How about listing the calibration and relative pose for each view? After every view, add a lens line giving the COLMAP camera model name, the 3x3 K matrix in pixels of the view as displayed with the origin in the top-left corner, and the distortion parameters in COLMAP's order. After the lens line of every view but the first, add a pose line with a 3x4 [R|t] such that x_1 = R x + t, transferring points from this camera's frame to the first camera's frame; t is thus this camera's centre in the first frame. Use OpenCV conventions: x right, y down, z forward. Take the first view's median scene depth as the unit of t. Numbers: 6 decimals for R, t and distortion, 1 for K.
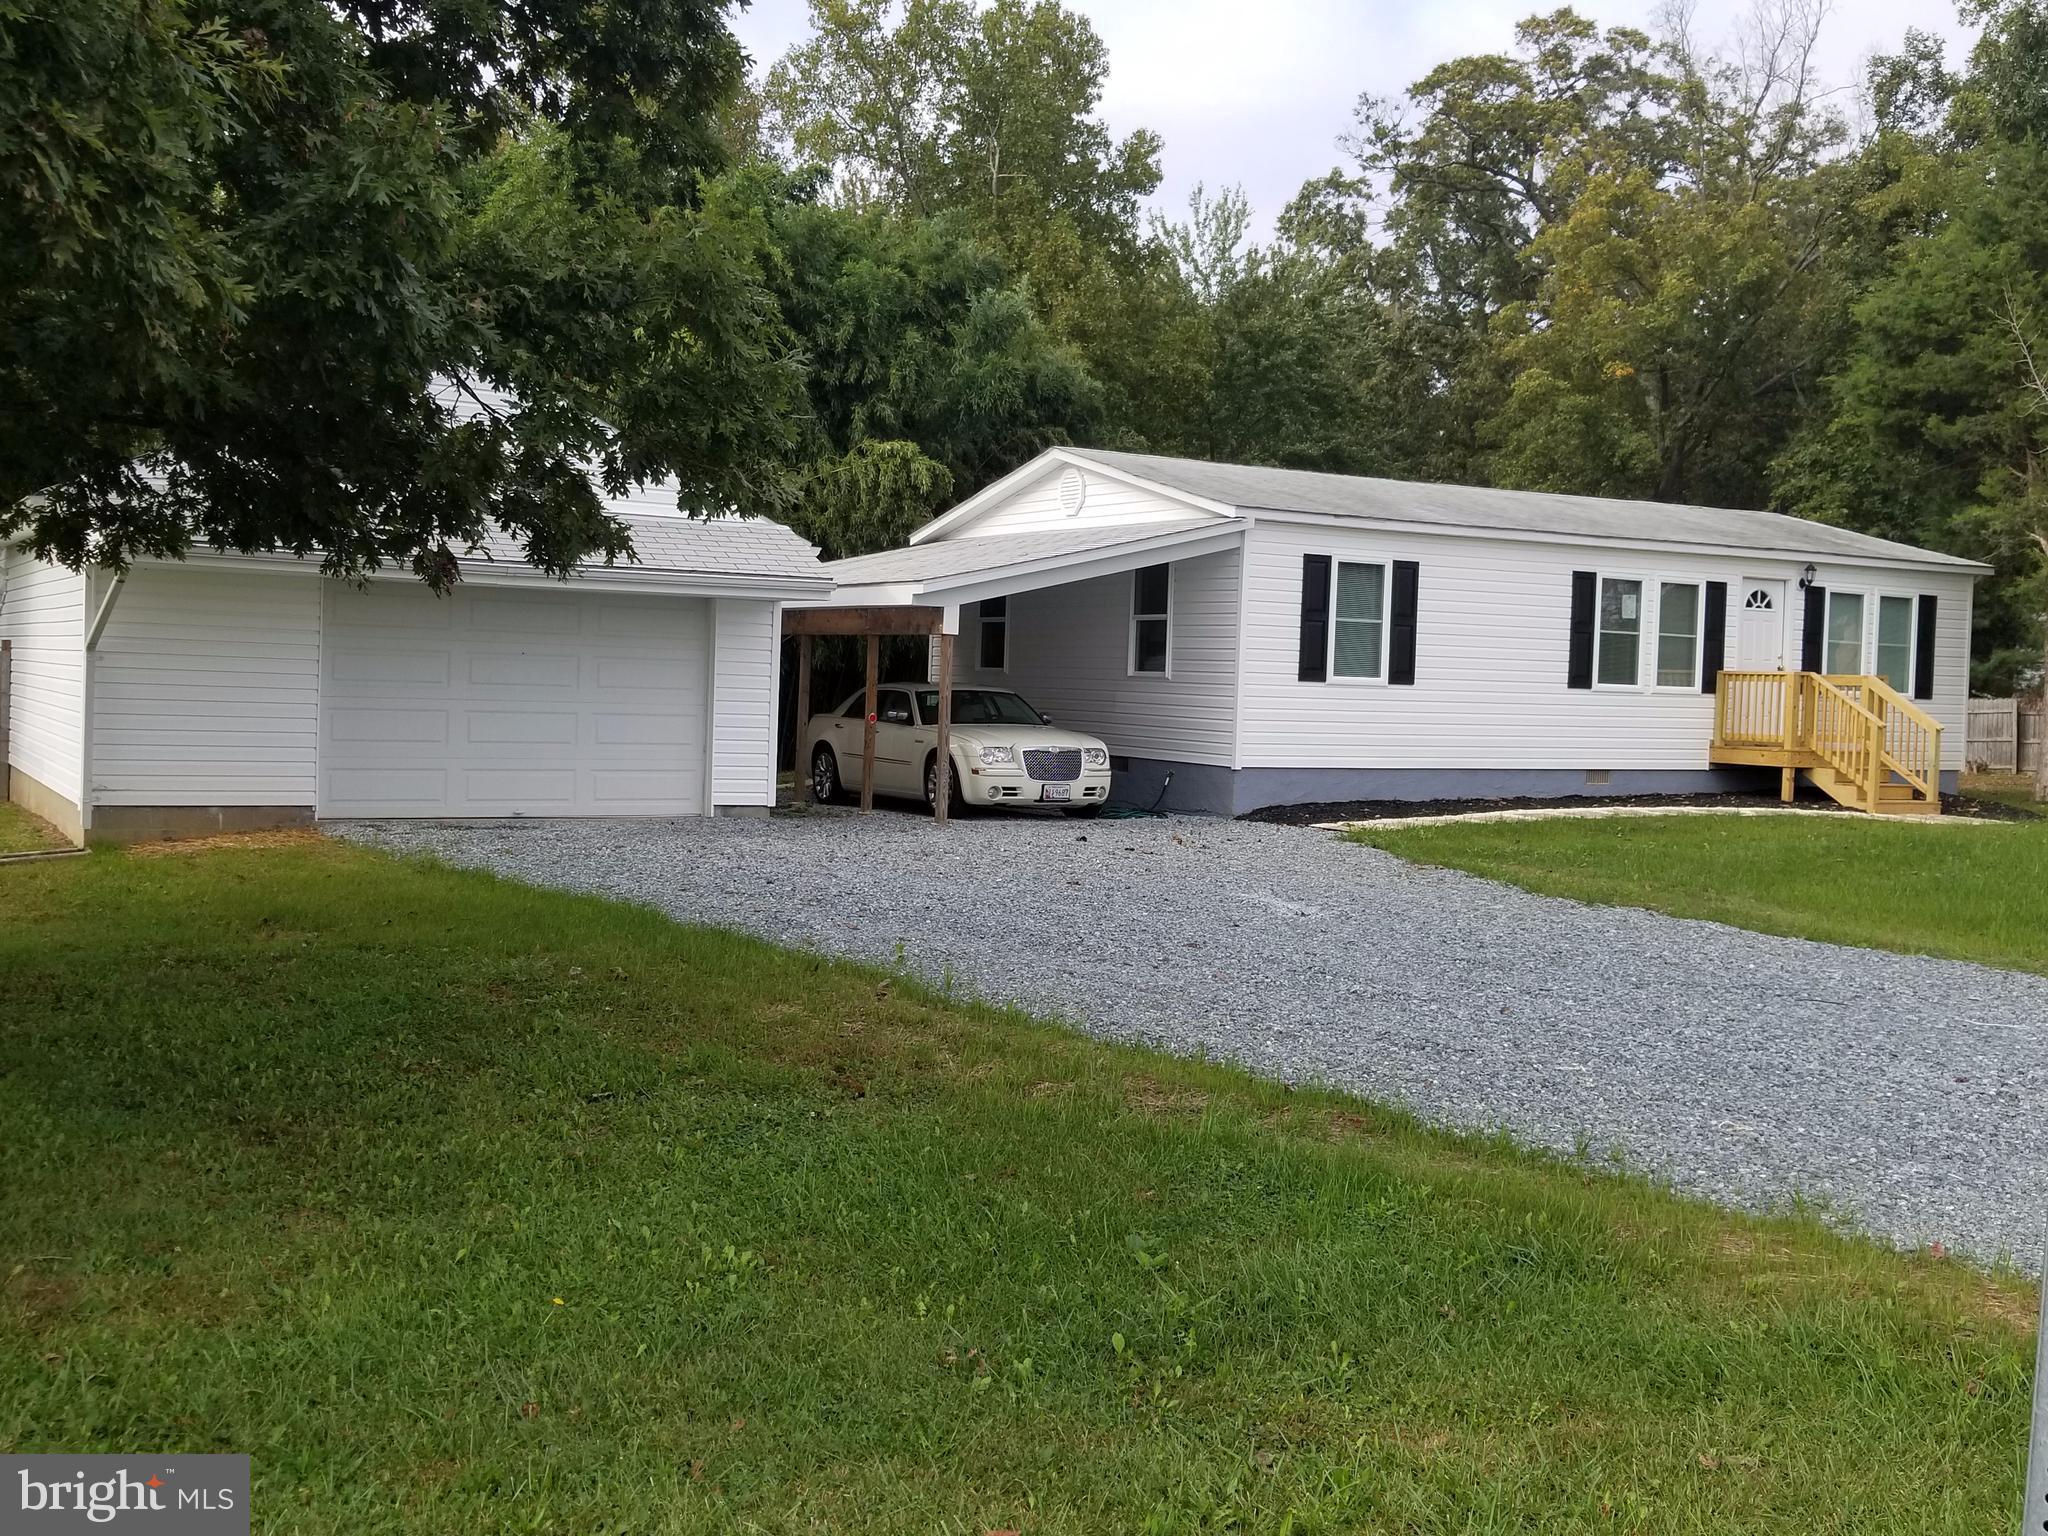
lens RADIAL K [[2009.5, 0, 971.4], [0, 2009.5, 817.1], [0, 0, 1]] dist [0.051500, -0.000906]
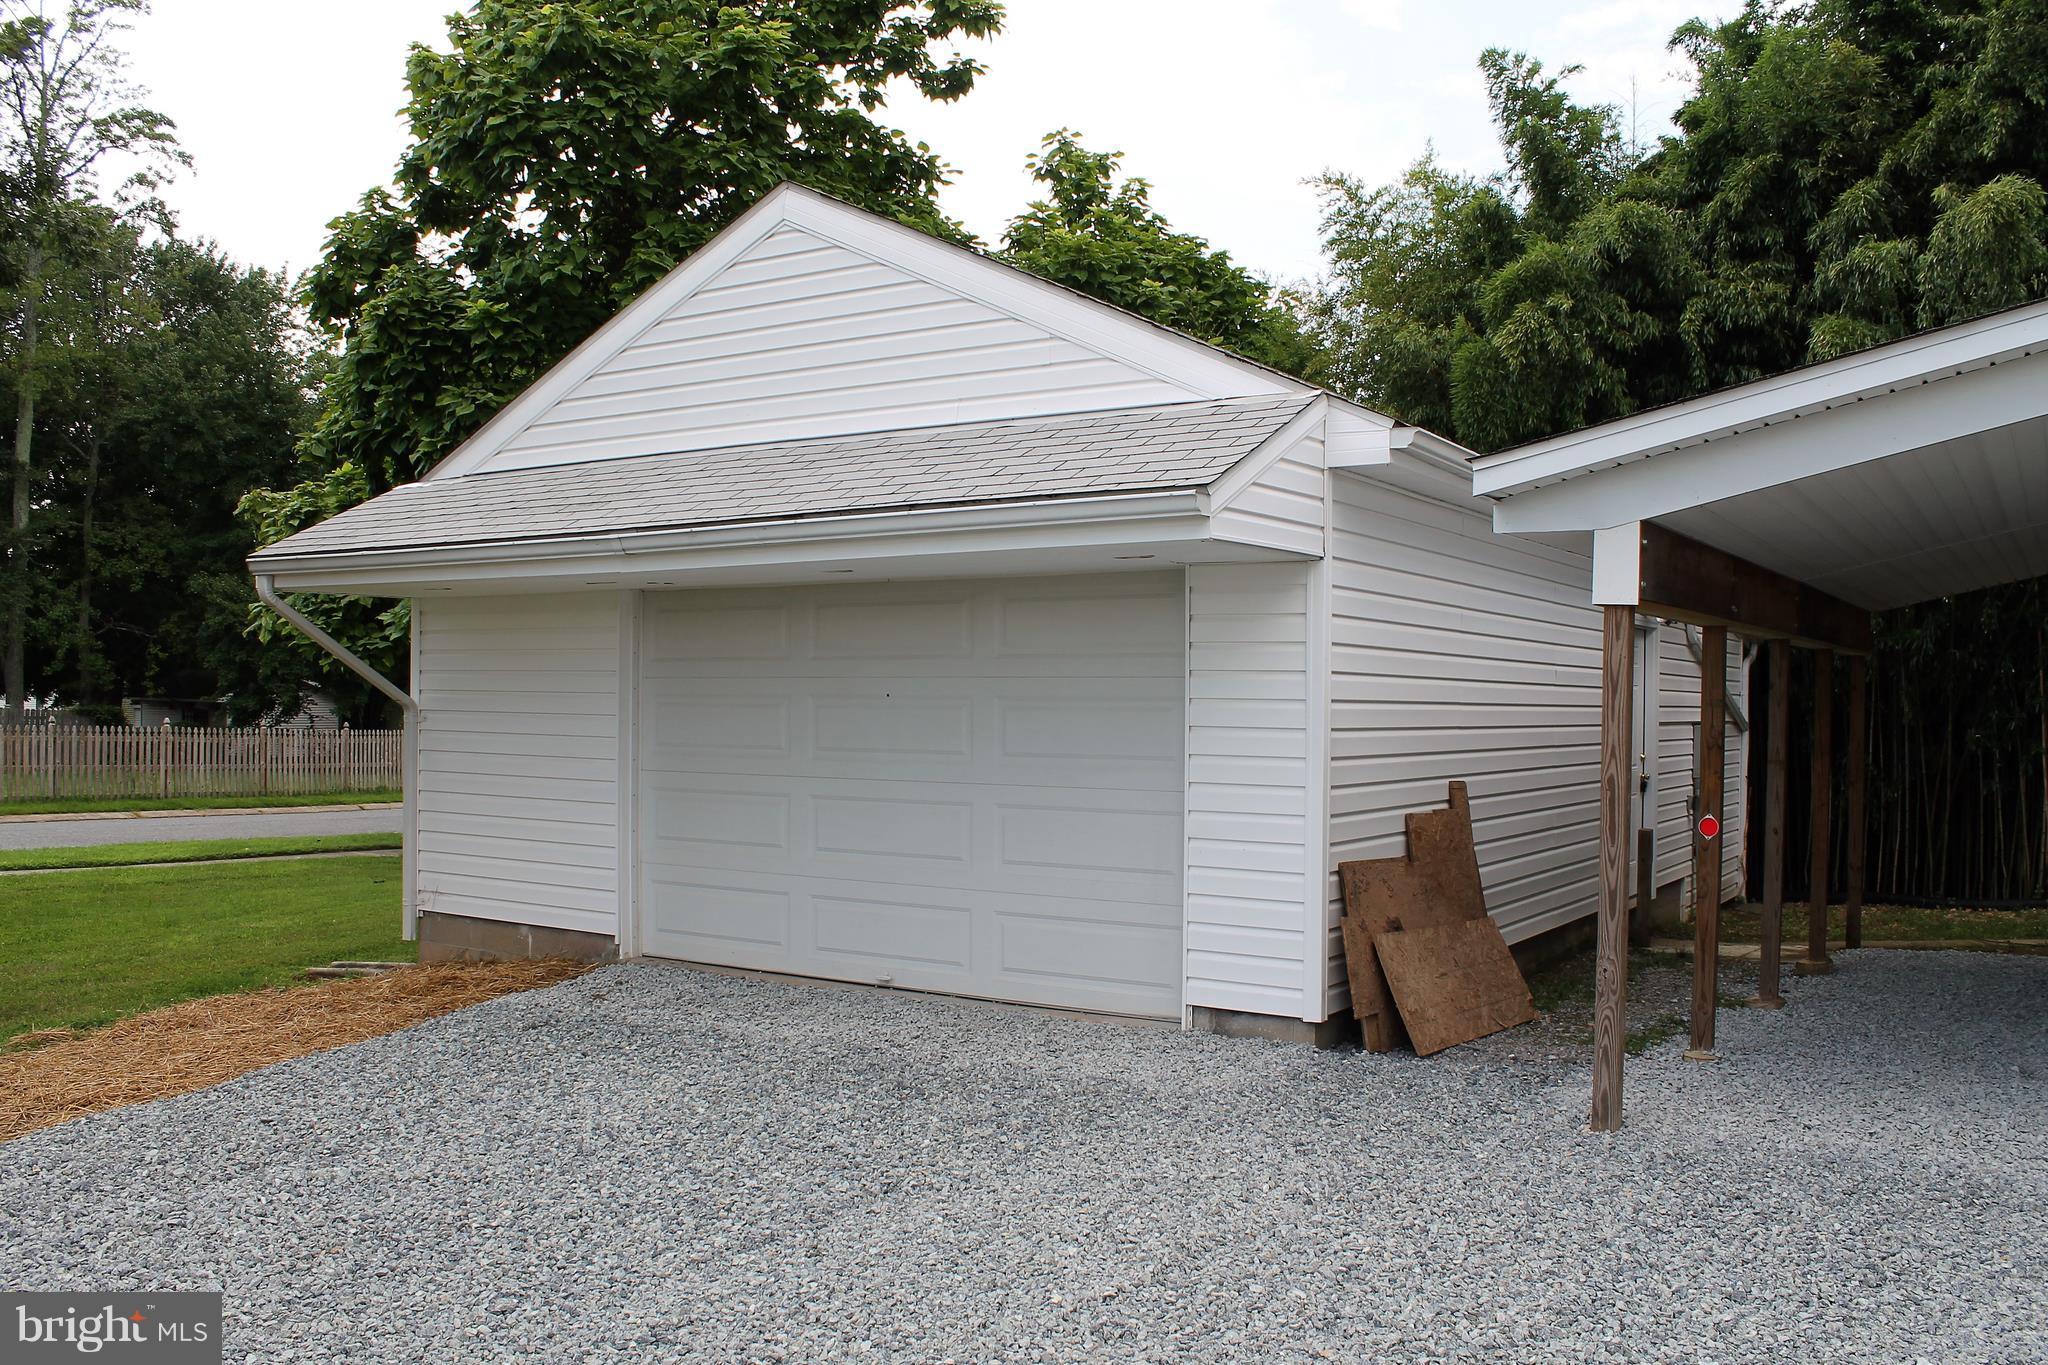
lens RADIAL K [[1748.5, 0, 1021.0], [0, 1748.5, 720.2], [0, 0, 1]] dist [-0.091835, 0.001731]
pose [[0.463661, -0.021539, -0.885751, 0.171440], [-0.055861, 0.997005, -0.053486, -0.038007], [0.884250, 0.074278, 0.461069, 0.614756]]
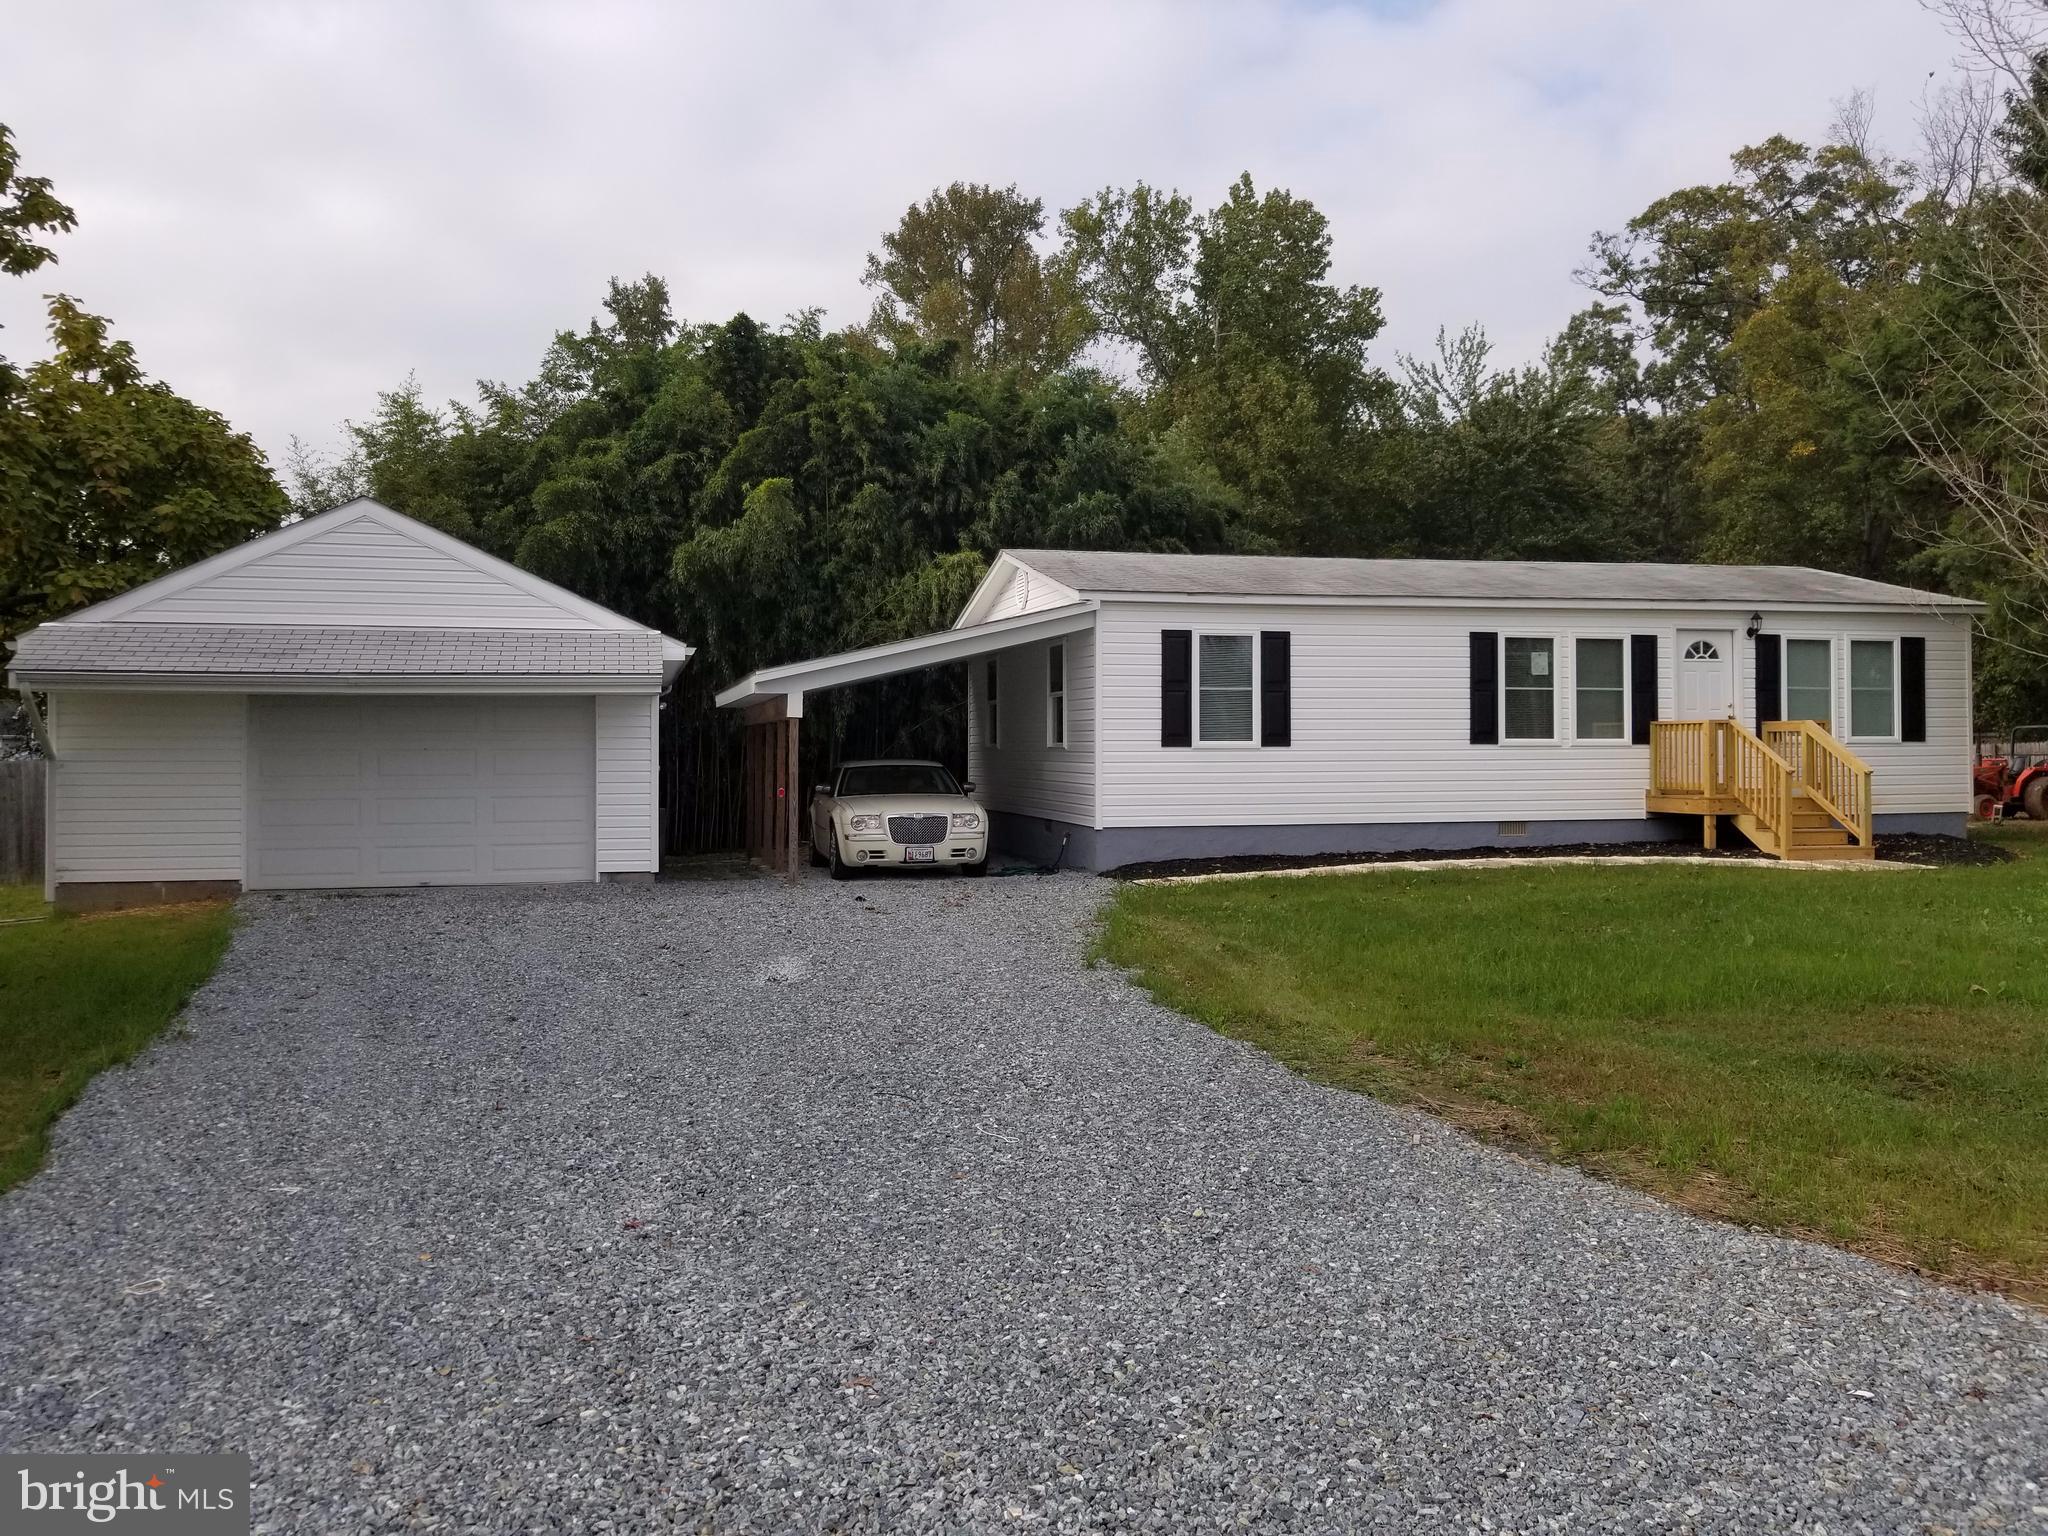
lens RADIAL K [[1573.8, 0, 1024.0], [0, 1573.8, 768.0], [0, 0, 1]] dist [0.038316, -0.001434]
pose [[0.961885, -0.032971, -0.271459, 0.282995], [0.016248, 0.997842, -0.063622, -0.003113], [0.272971, 0.056786, 0.960345, 0.147489]]
